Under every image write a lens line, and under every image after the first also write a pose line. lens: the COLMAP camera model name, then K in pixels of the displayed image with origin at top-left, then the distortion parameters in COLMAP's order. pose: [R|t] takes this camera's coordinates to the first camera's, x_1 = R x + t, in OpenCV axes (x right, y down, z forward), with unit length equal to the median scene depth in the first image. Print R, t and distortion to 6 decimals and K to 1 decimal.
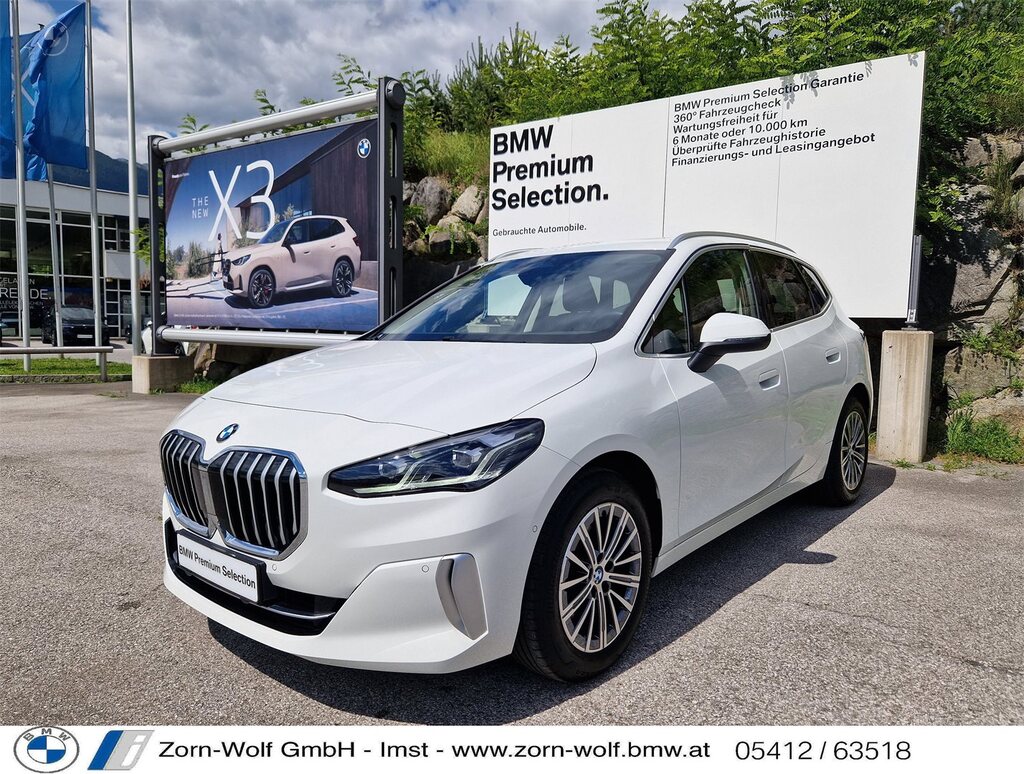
lens RADIAL K [[743.7, 0, 501.4], [0, 743.7, 384.3], [0, 0, 1]] dist [0.017653, -0.026990]
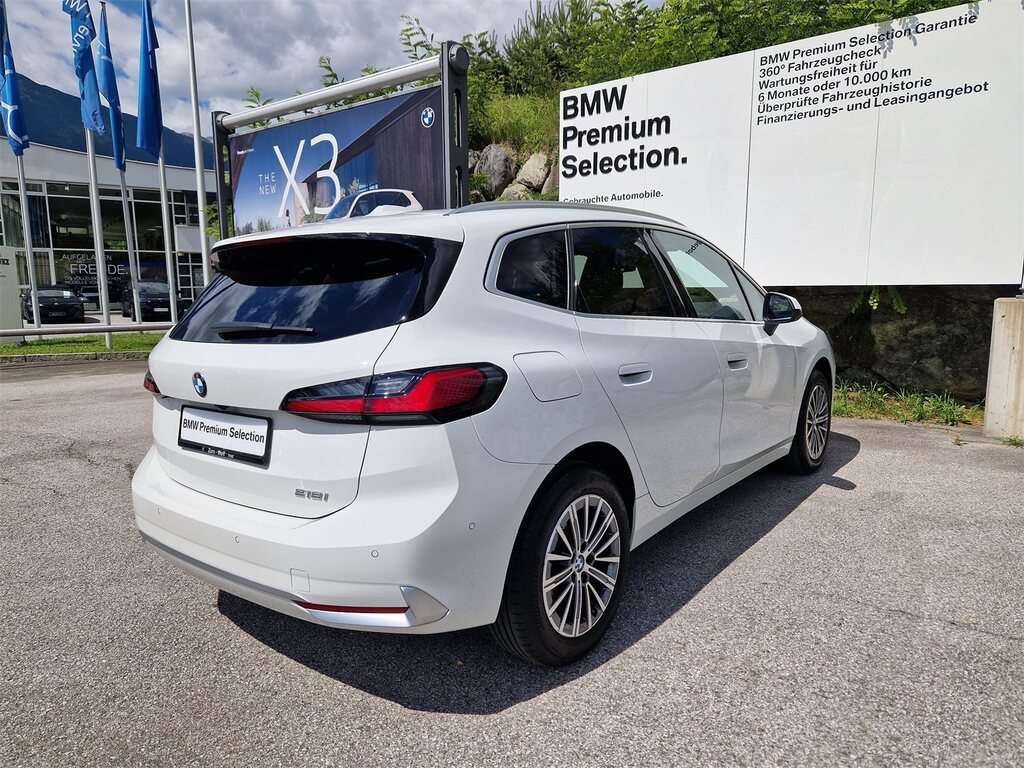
lens RADIAL K [[717.9, 0, 513.9], [0, 717.9, 391.4], [0, 0, 1]] dist [0.029894, -0.039153]
pose [[0.998124, -0.016722, -0.058894, -0.025683], [0.020654, 0.997552, 0.066814, -0.021614], [0.057632, -0.067905, 0.996026, 0.046034]]
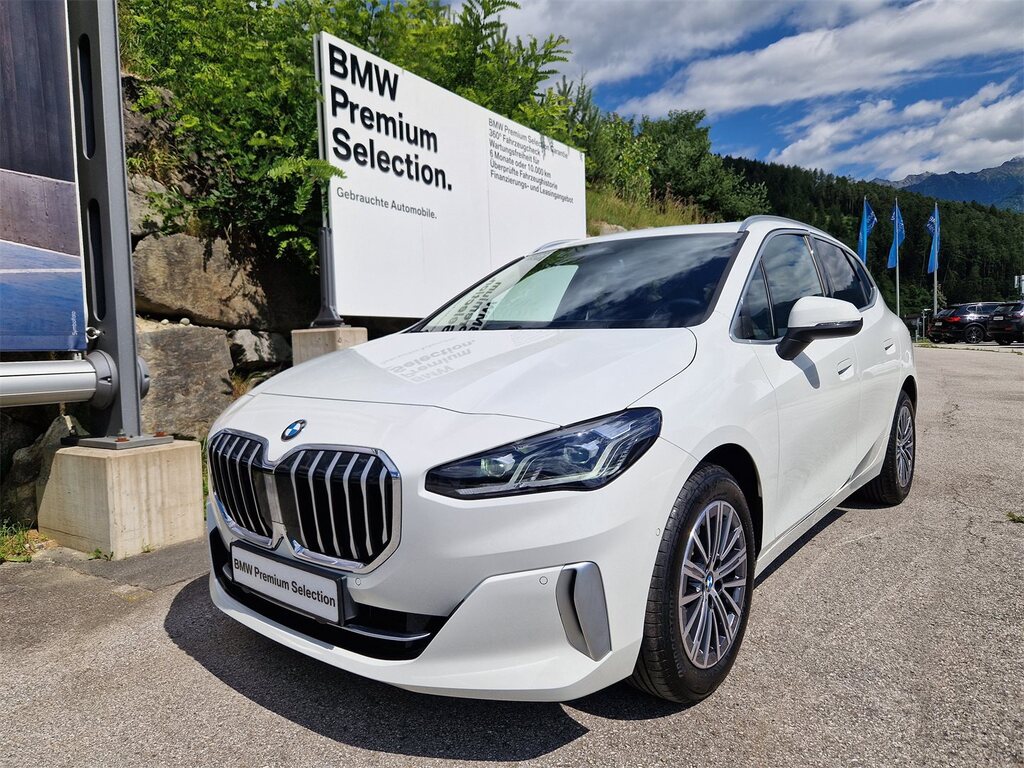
lens RADIAL K [[717.9, 0, 515.4], [0, 717.9, 388.0], [0, 0, 1]] dist [0.029894, -0.039153]
pose [[-0.066265, -0.064271, 0.995730, -0.694811], [0.108934, 0.991492, 0.071247, -0.058743], [-0.991838, 0.113190, -0.058700, 0.924454]]
